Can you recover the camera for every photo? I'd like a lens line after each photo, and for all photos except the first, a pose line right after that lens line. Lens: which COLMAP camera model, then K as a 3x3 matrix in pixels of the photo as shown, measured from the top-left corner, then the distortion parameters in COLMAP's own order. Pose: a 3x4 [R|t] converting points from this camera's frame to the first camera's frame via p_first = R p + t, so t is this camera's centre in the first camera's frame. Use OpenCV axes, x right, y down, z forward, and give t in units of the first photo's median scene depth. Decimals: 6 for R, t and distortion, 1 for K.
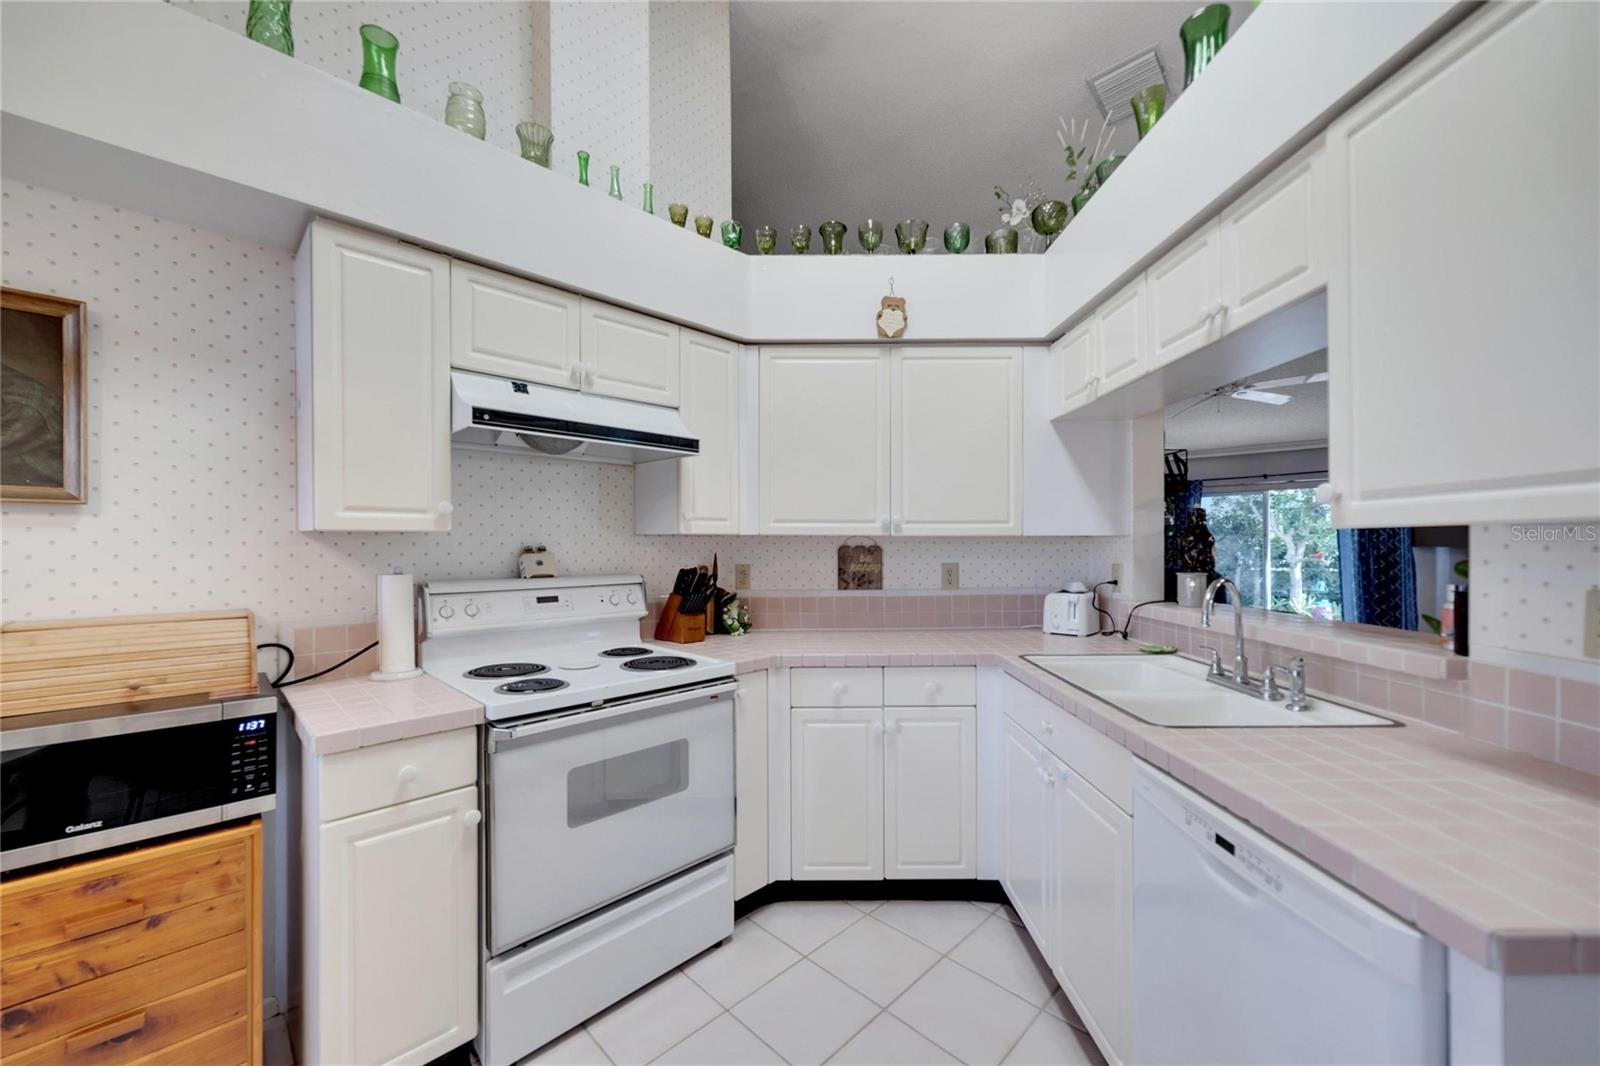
lens RADIAL K [[611.8, 0, 796.9], [0, 611.8, 544.4], [0, 0, 1]] dist [0.000046, 0.000560]
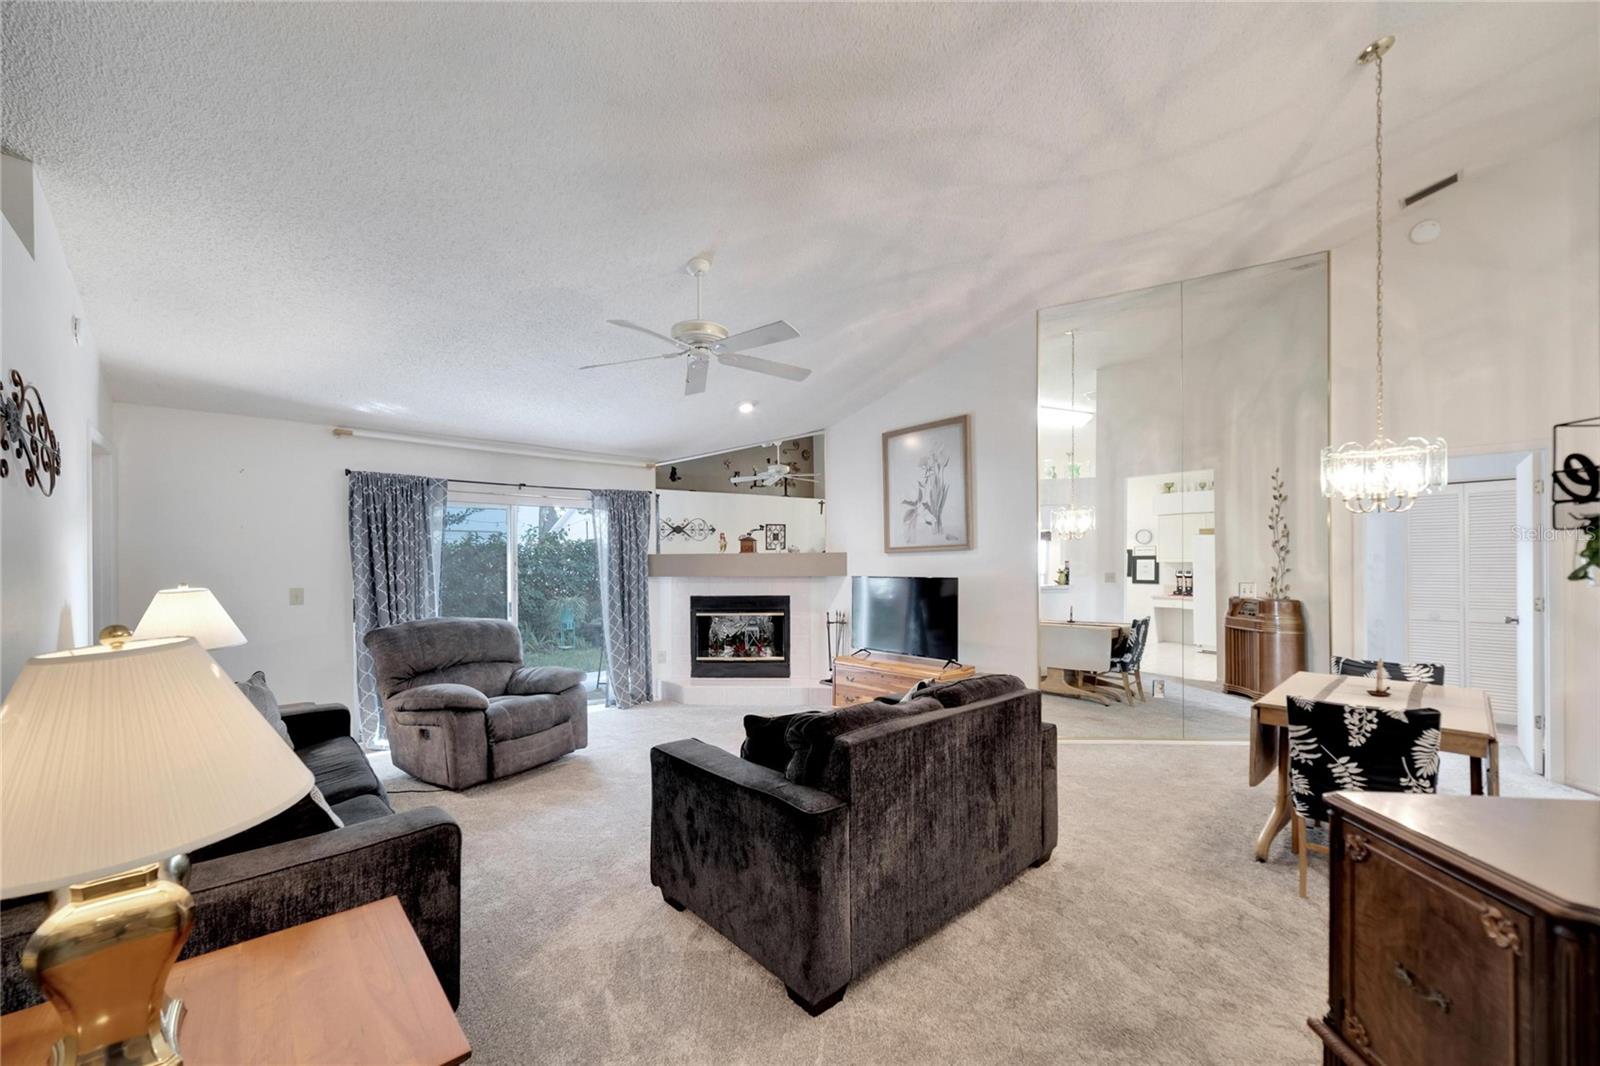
lens RADIAL K [[615.5, 0, 789.8], [0, 615.5, 564.6], [0, 0, 1]] dist [-0.000320, 0.000225]
pose [[0.056497, -0.000115, 0.998403, 0.065266], [0.005811, 0.999983, -0.000214, -0.036252], [-0.998386, 0.005813, 0.056497, 1.800160]]
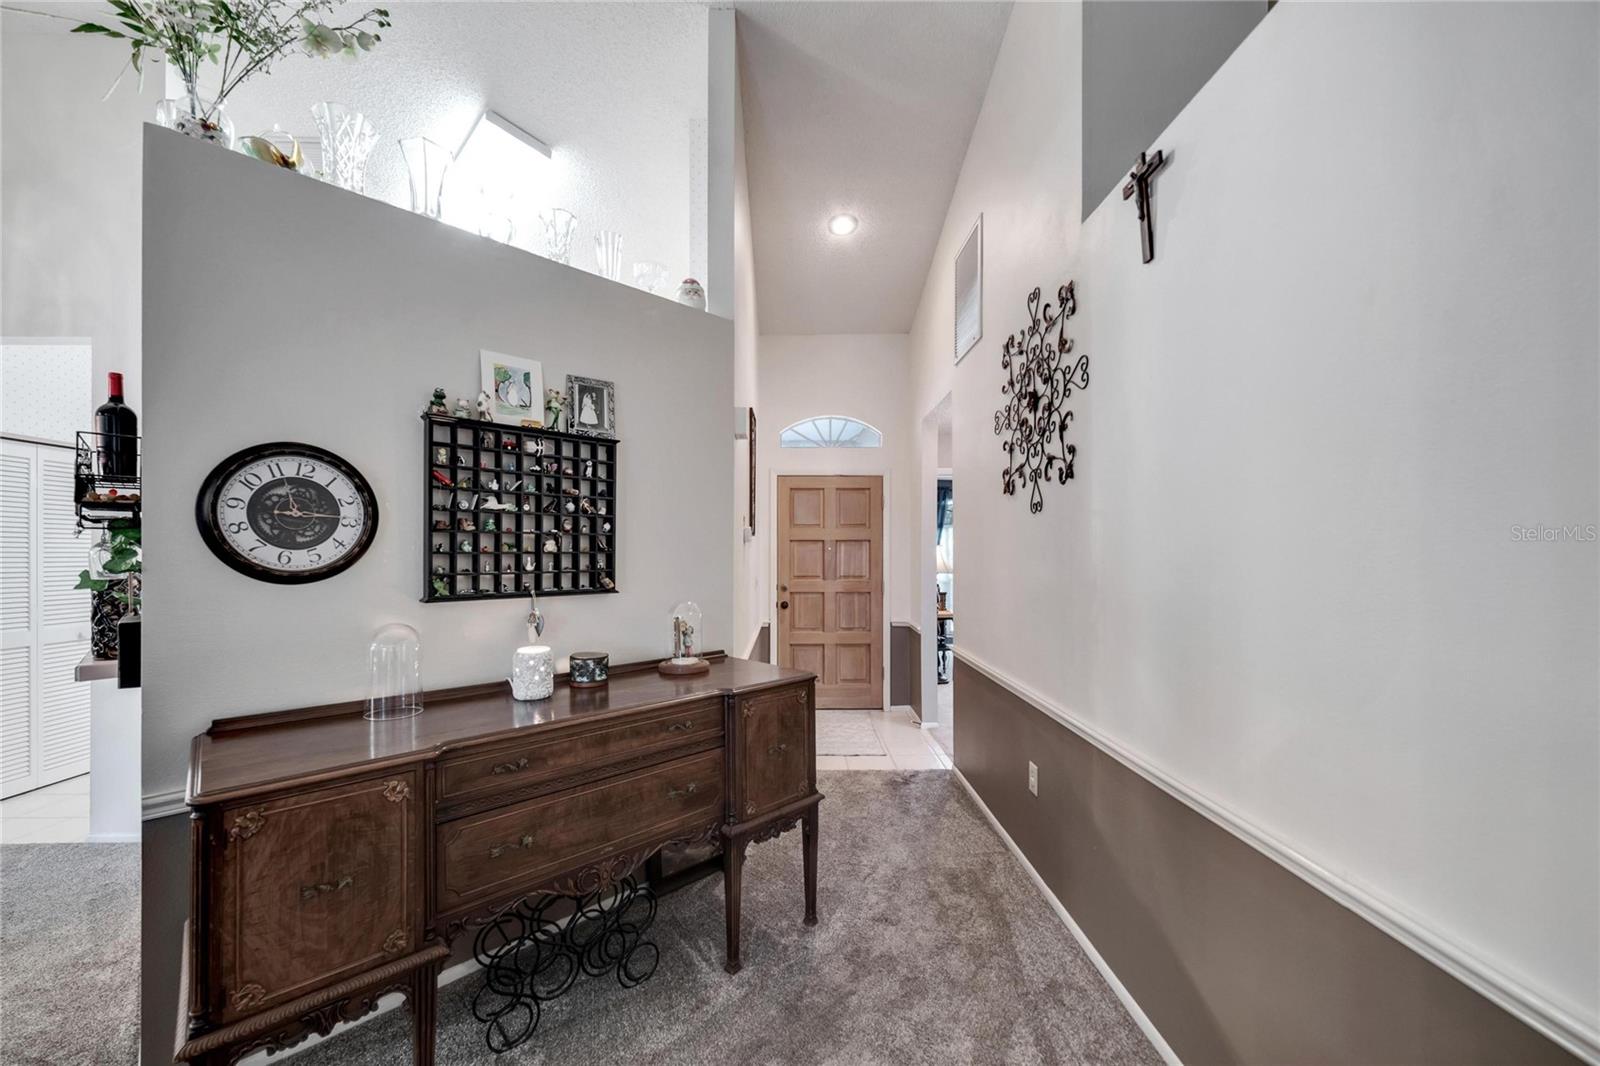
lens RADIAL K [[611.8, 0, 796.9], [0, 611.8, 544.4], [0, 0, 1]] dist [0.000046, 0.000560]
pose [[-0.705483, -0.003498, -0.708718, 0.565553], [-0.000356, 0.999989, -0.004581, -0.045934], [0.708726, -0.002979, -0.705477, 2.055360]]
